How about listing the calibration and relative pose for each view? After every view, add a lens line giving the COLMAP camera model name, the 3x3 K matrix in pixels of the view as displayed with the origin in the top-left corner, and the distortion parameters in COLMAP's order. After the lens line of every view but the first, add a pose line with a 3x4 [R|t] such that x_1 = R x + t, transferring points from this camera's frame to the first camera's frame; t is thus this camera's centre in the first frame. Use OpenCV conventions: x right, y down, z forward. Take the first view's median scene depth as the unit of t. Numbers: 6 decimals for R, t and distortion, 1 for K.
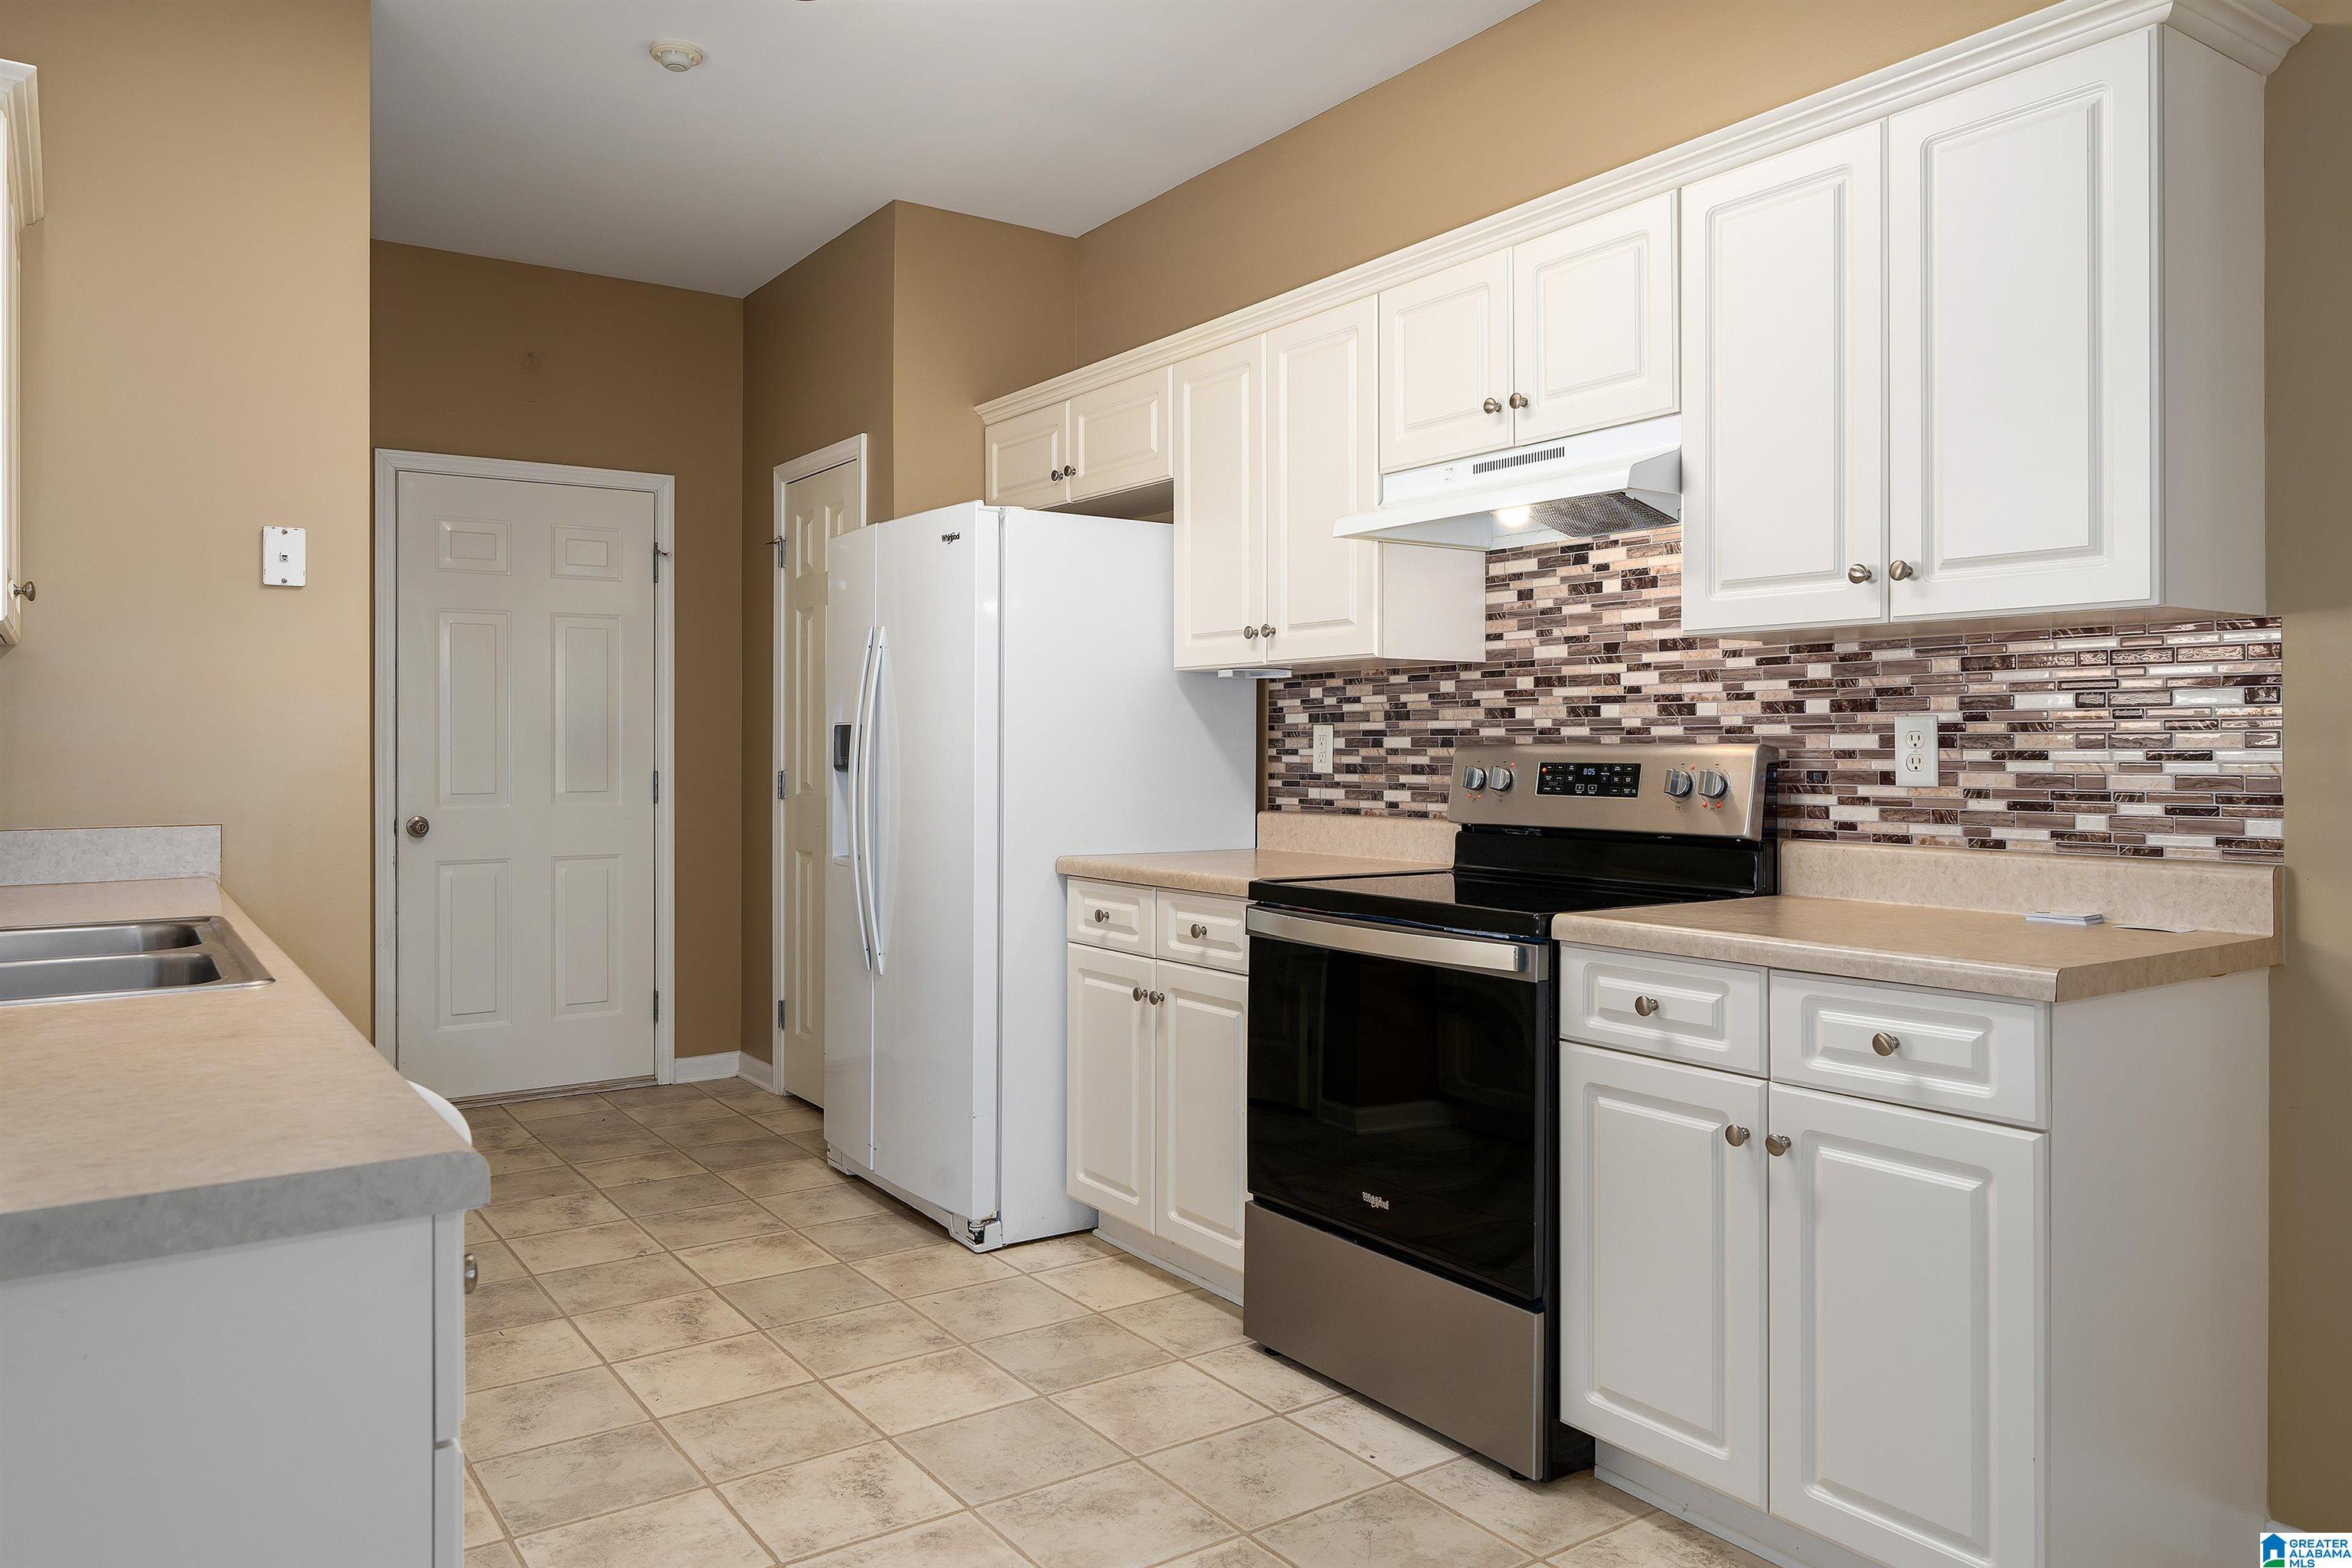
lens RADIAL K [[1604.0, 0, 1176.0], [0, 1604.0, 754.1], [0, 0, 1]] dist [0.001239, 0.000859]
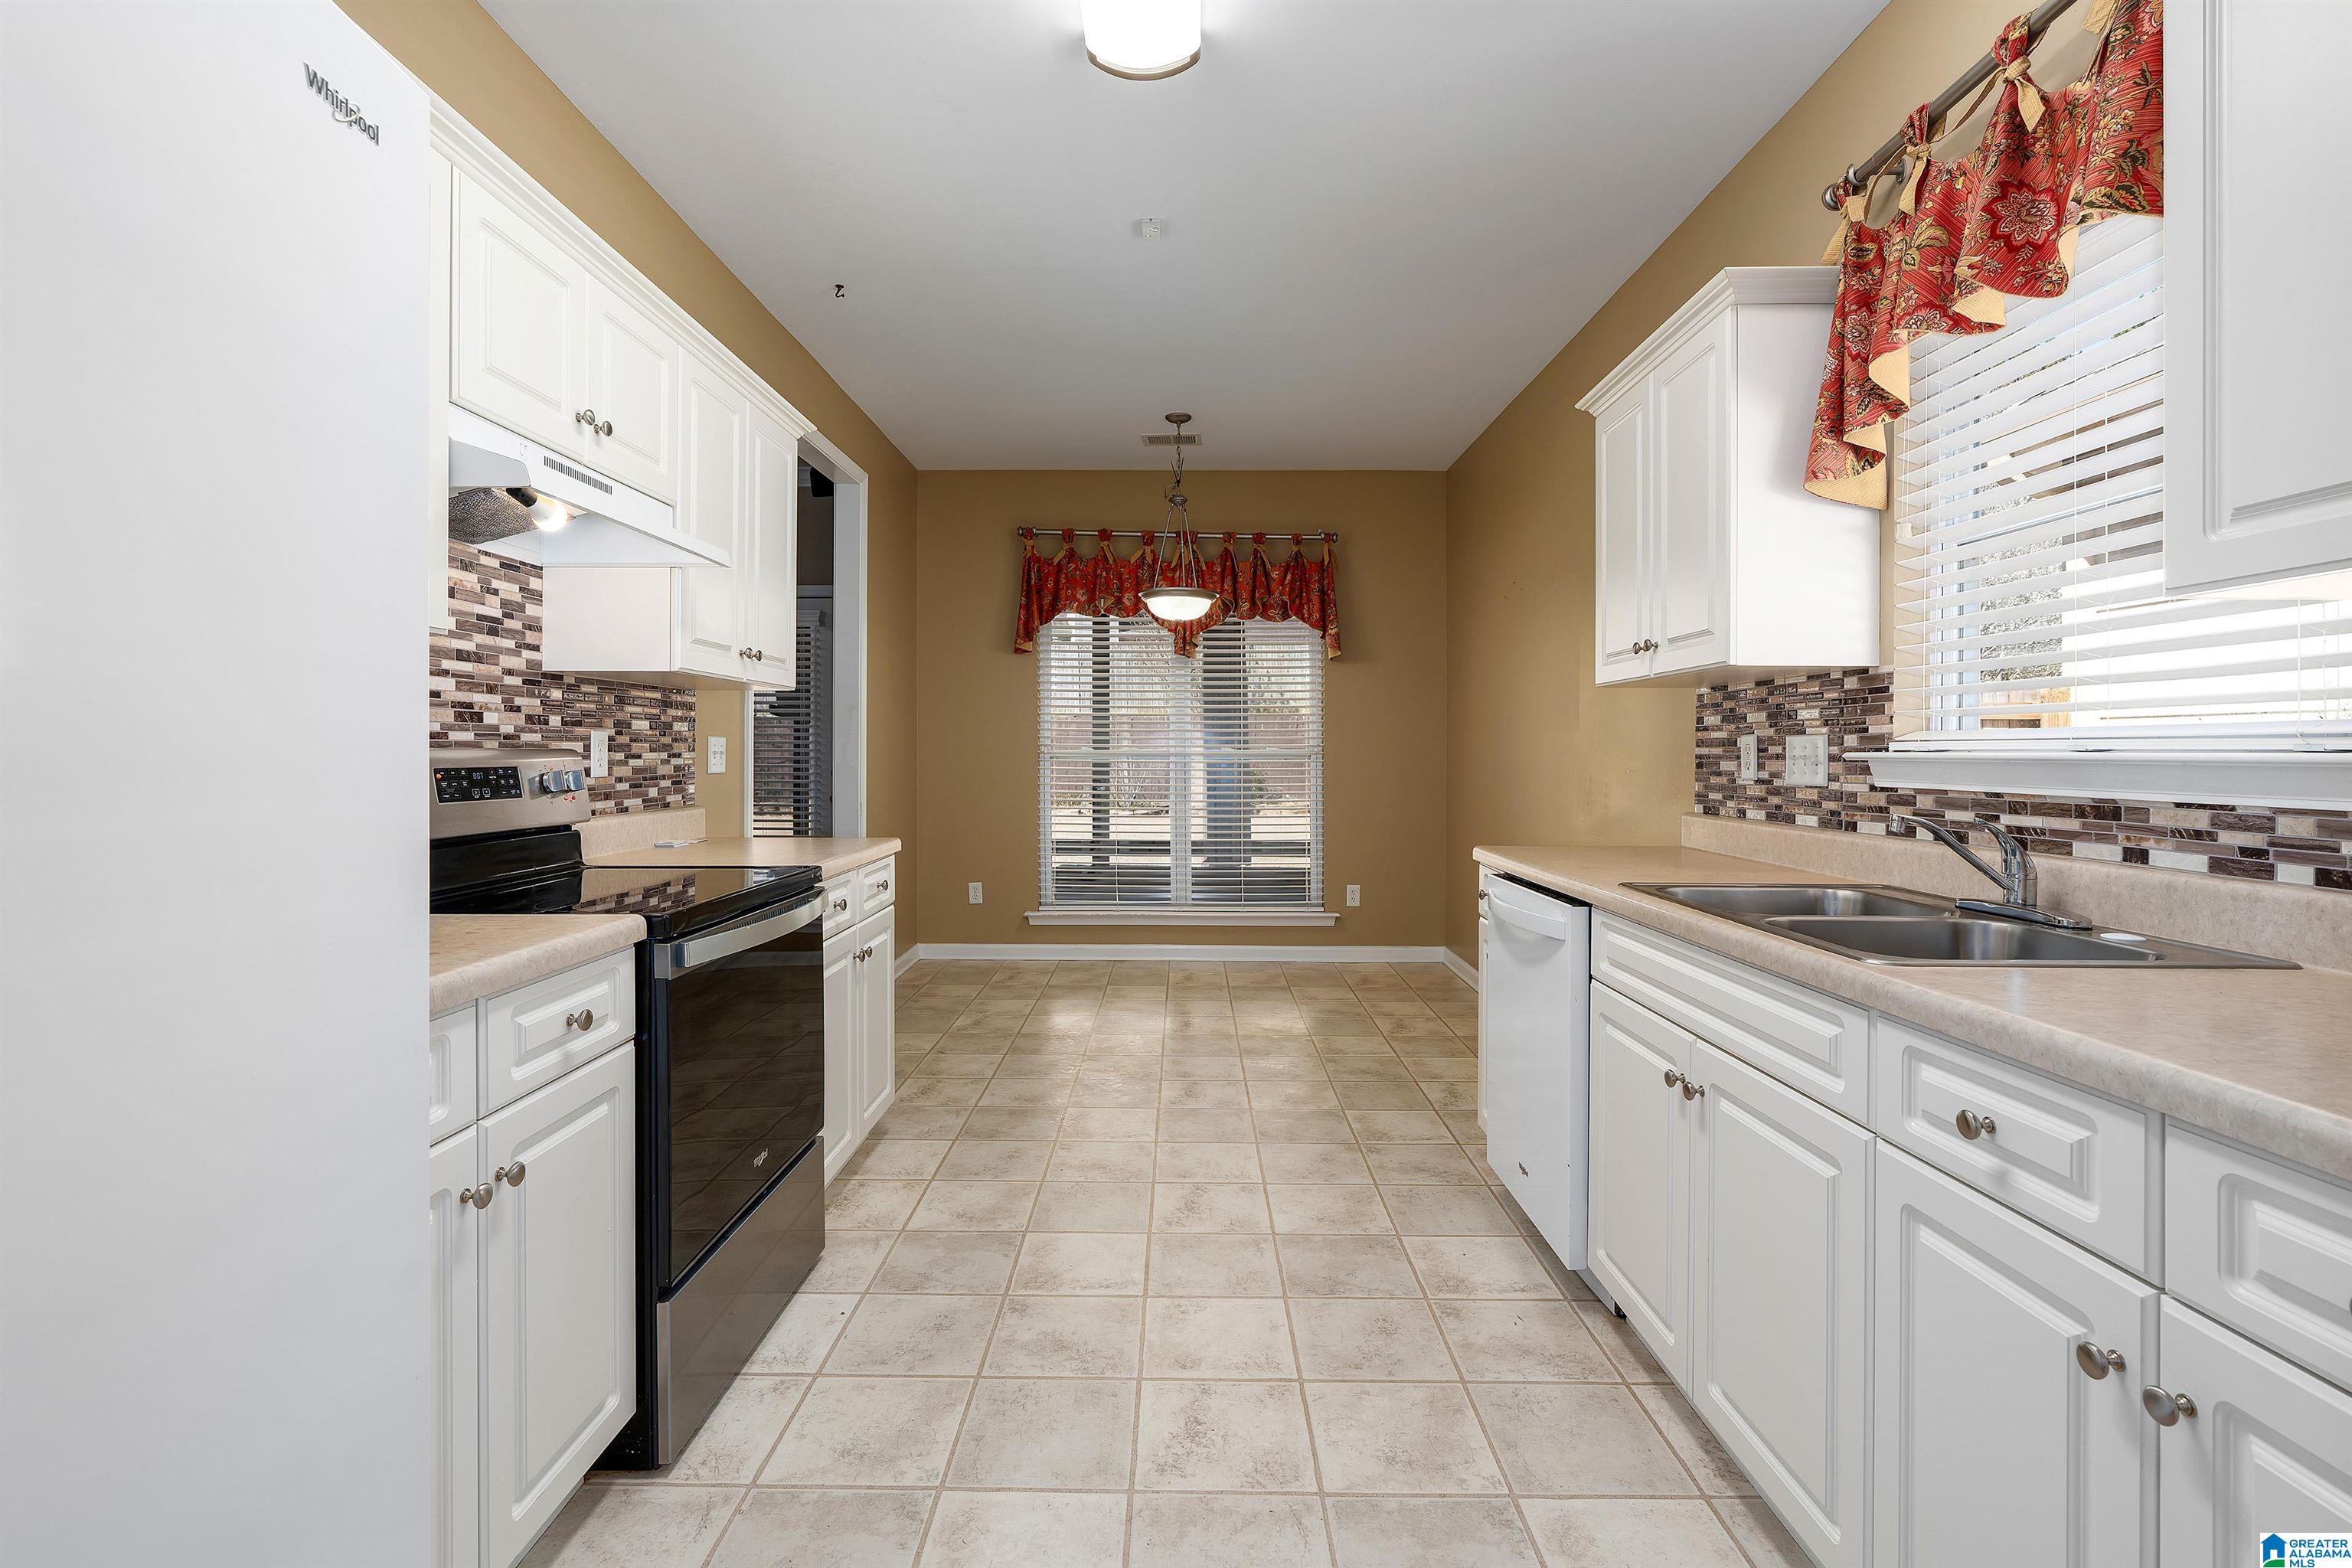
lens RADIAL K [[1060.5, 0, 1173.7], [0, 1060.5, 763.8], [0, 0, 1]] dist [-0.000773, -0.000186]
pose [[-0.817082, -0.008981, 0.576451, -0.505448], [-0.000127, 0.999881, 0.015398, -0.007288], [-0.576521, 0.012508, -0.816987, 1.357685]]
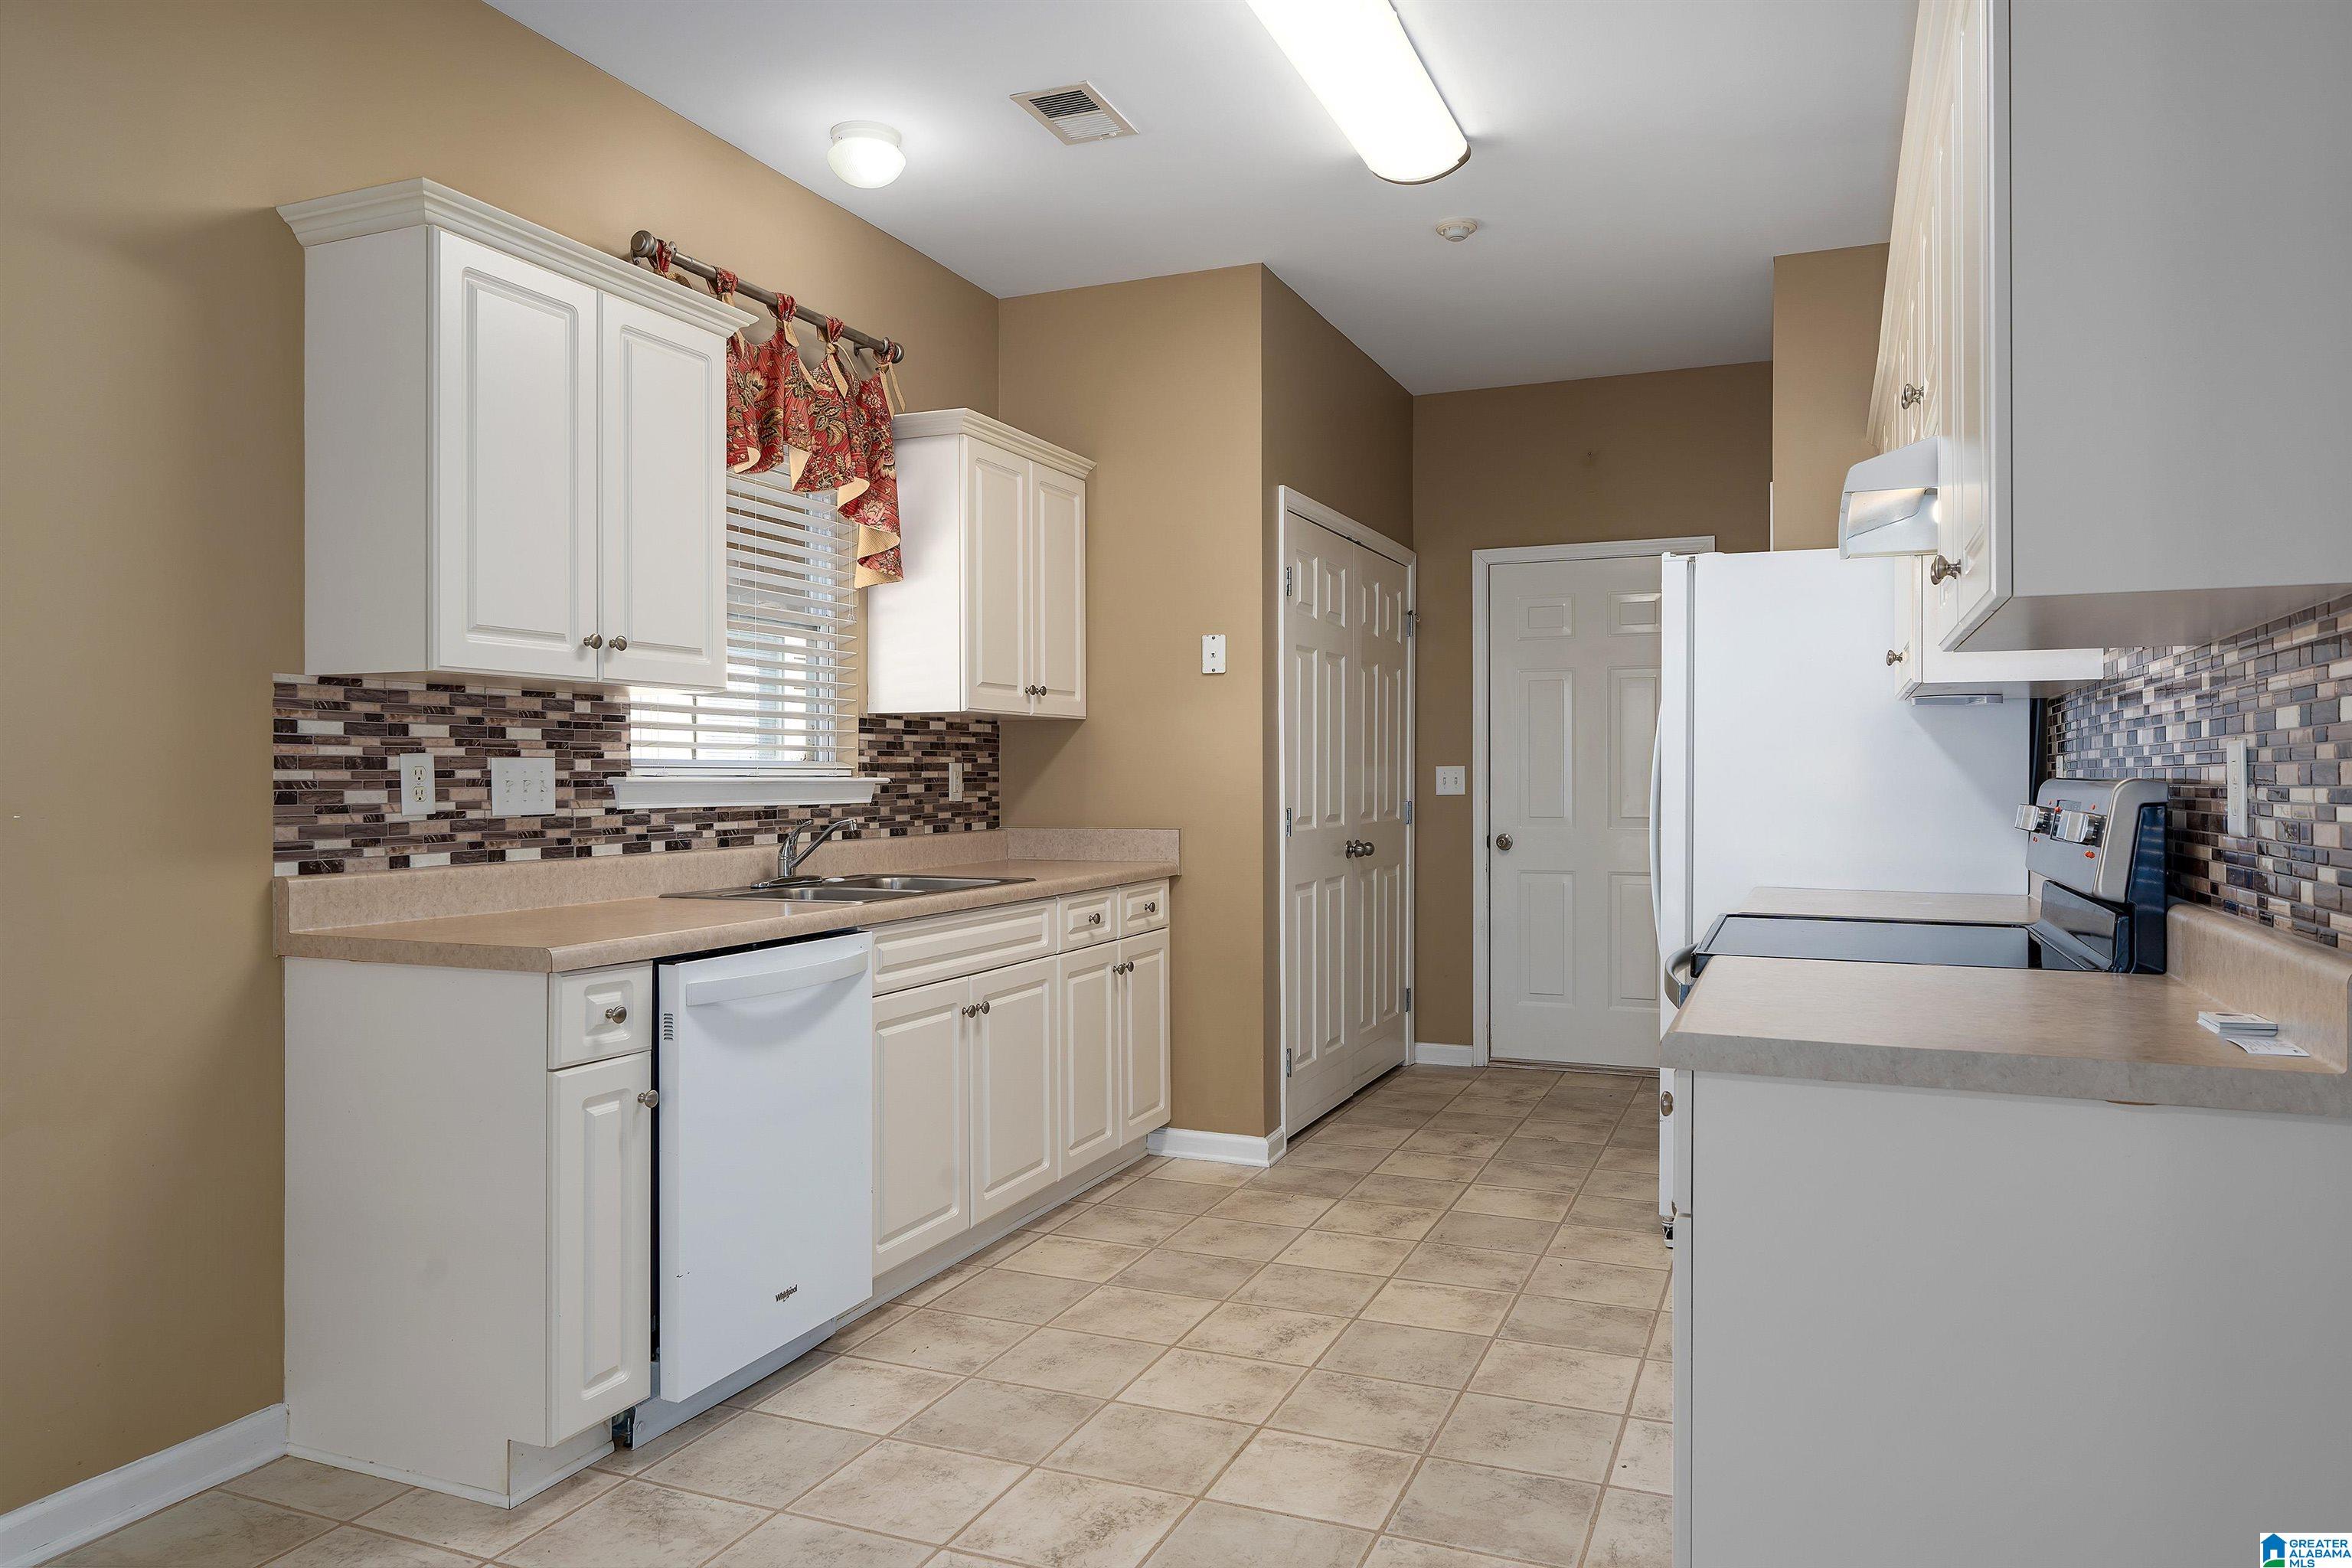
lens RADIAL K [[1554.9, 0, 1176.0], [0, 1554.9, 784.0], [0, 0, 1]] dist [0.003818, 0.001325]
pose [[0.539601, 0.003930, -0.841912, 0.720768], [-0.004502, 0.999988, 0.001782, -0.002731], [0.841909, 0.002829, 0.539612, 0.189391]]
